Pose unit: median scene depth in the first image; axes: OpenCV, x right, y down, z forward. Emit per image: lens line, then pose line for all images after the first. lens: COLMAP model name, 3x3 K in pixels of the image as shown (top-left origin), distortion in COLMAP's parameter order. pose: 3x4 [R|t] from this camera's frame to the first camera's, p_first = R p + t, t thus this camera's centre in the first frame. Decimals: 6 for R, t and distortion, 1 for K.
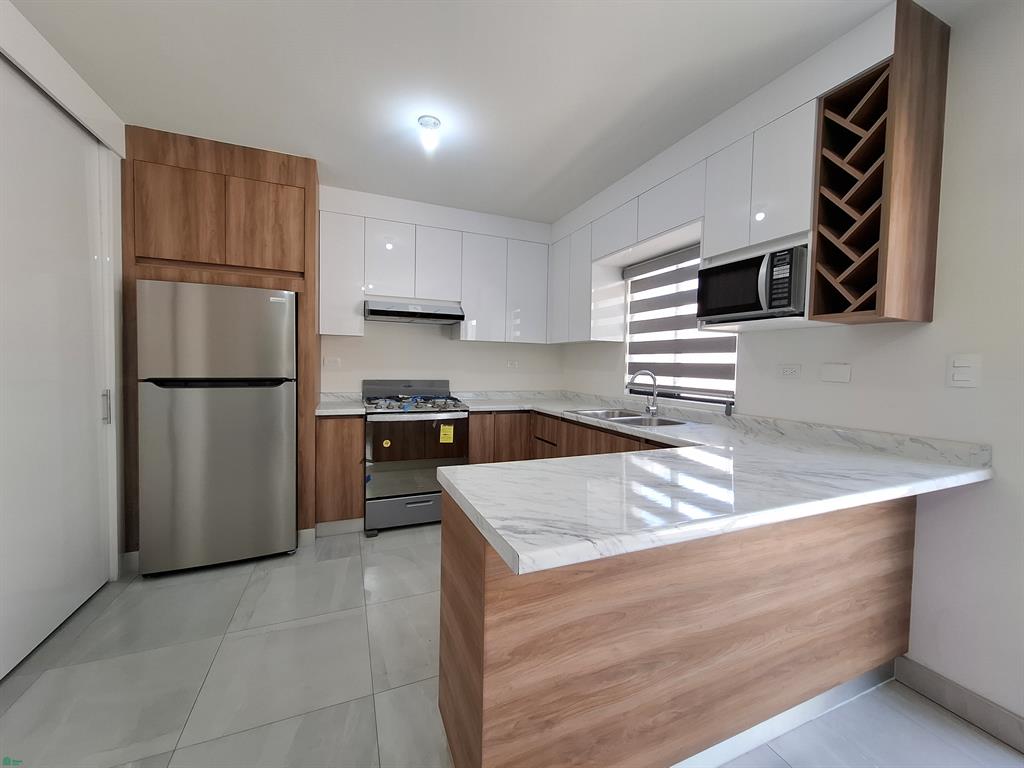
lens RADIAL K [[402.7, 0, 516.0], [0, 402.7, 379.2], [0, 0, 1]] dist [-0.003035, -0.000402]
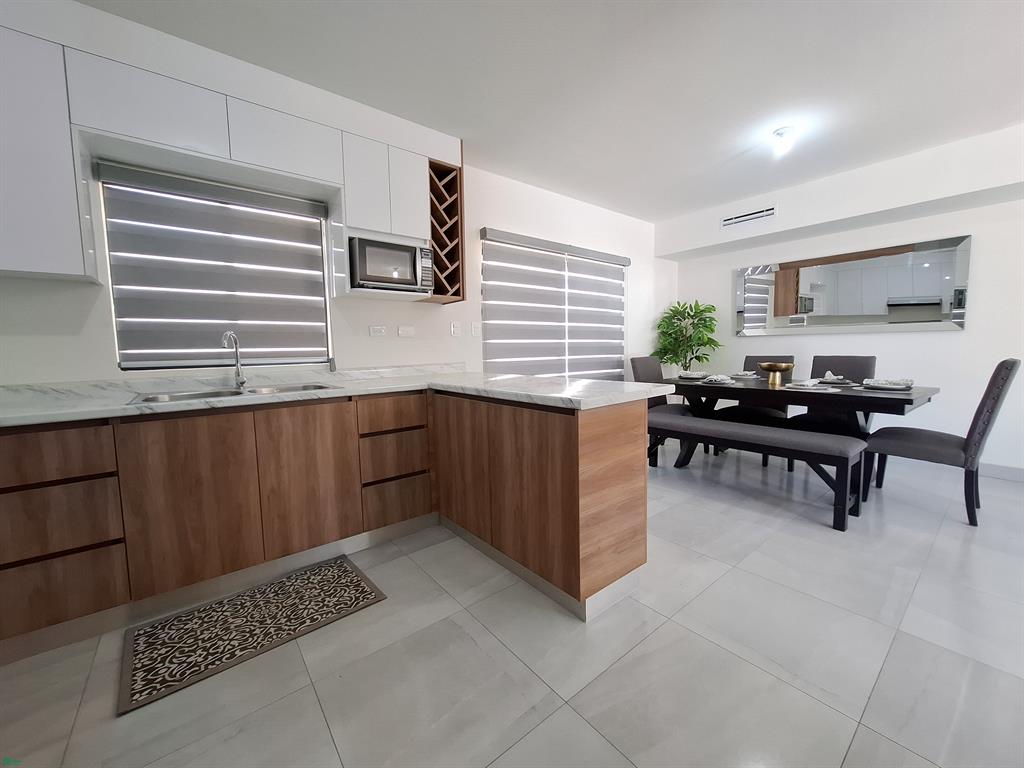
lens RADIAL K [[402.7, 0, 516.0], [0, 402.7, 379.2], [0, 0, 1]] dist [-0.003035, -0.000402]
pose [[-0.275318, -0.092885, 0.956855, -0.712448], [0.049326, 0.992646, 0.110552, 0.014654], [-0.960087, 0.077635, -0.268712, 0.852545]]
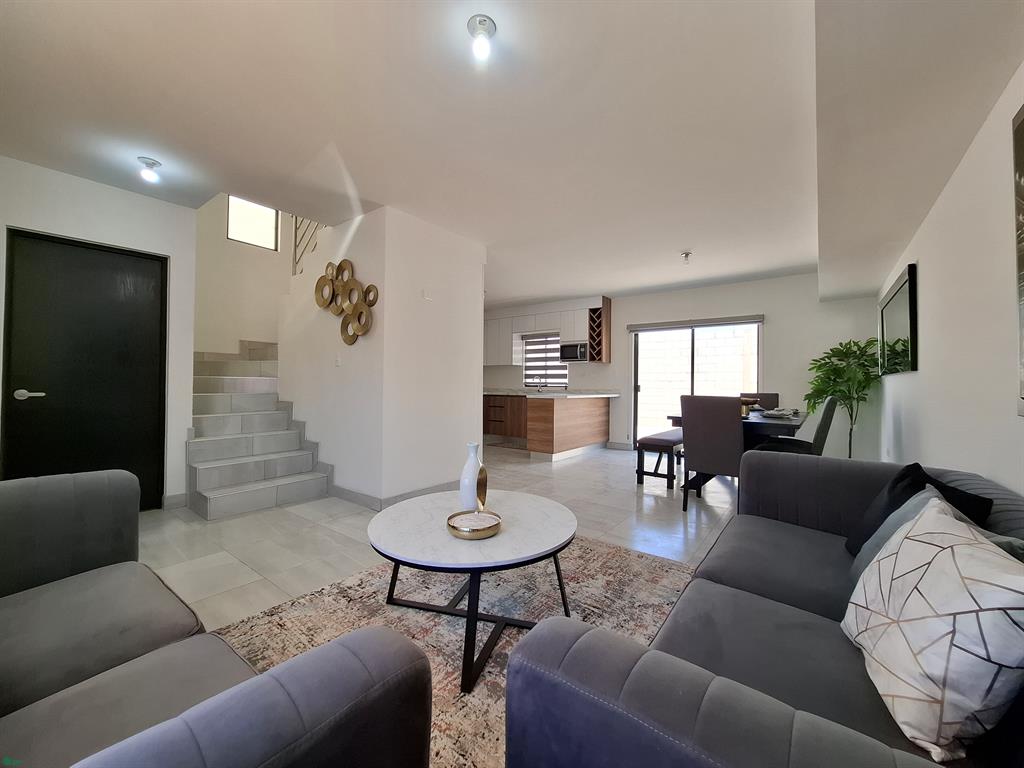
lens RADIAL K [[402.7, 0, 516.0], [0, 402.7, 379.2], [0, 0, 1]] dist [-0.003035, -0.000402]
pose [[0.868138, -0.003537, 0.496310, -1.442241], [0.025875, 0.998937, -0.038141, 0.121714], [-0.495648, 0.045953, 0.867307, -1.615918]]
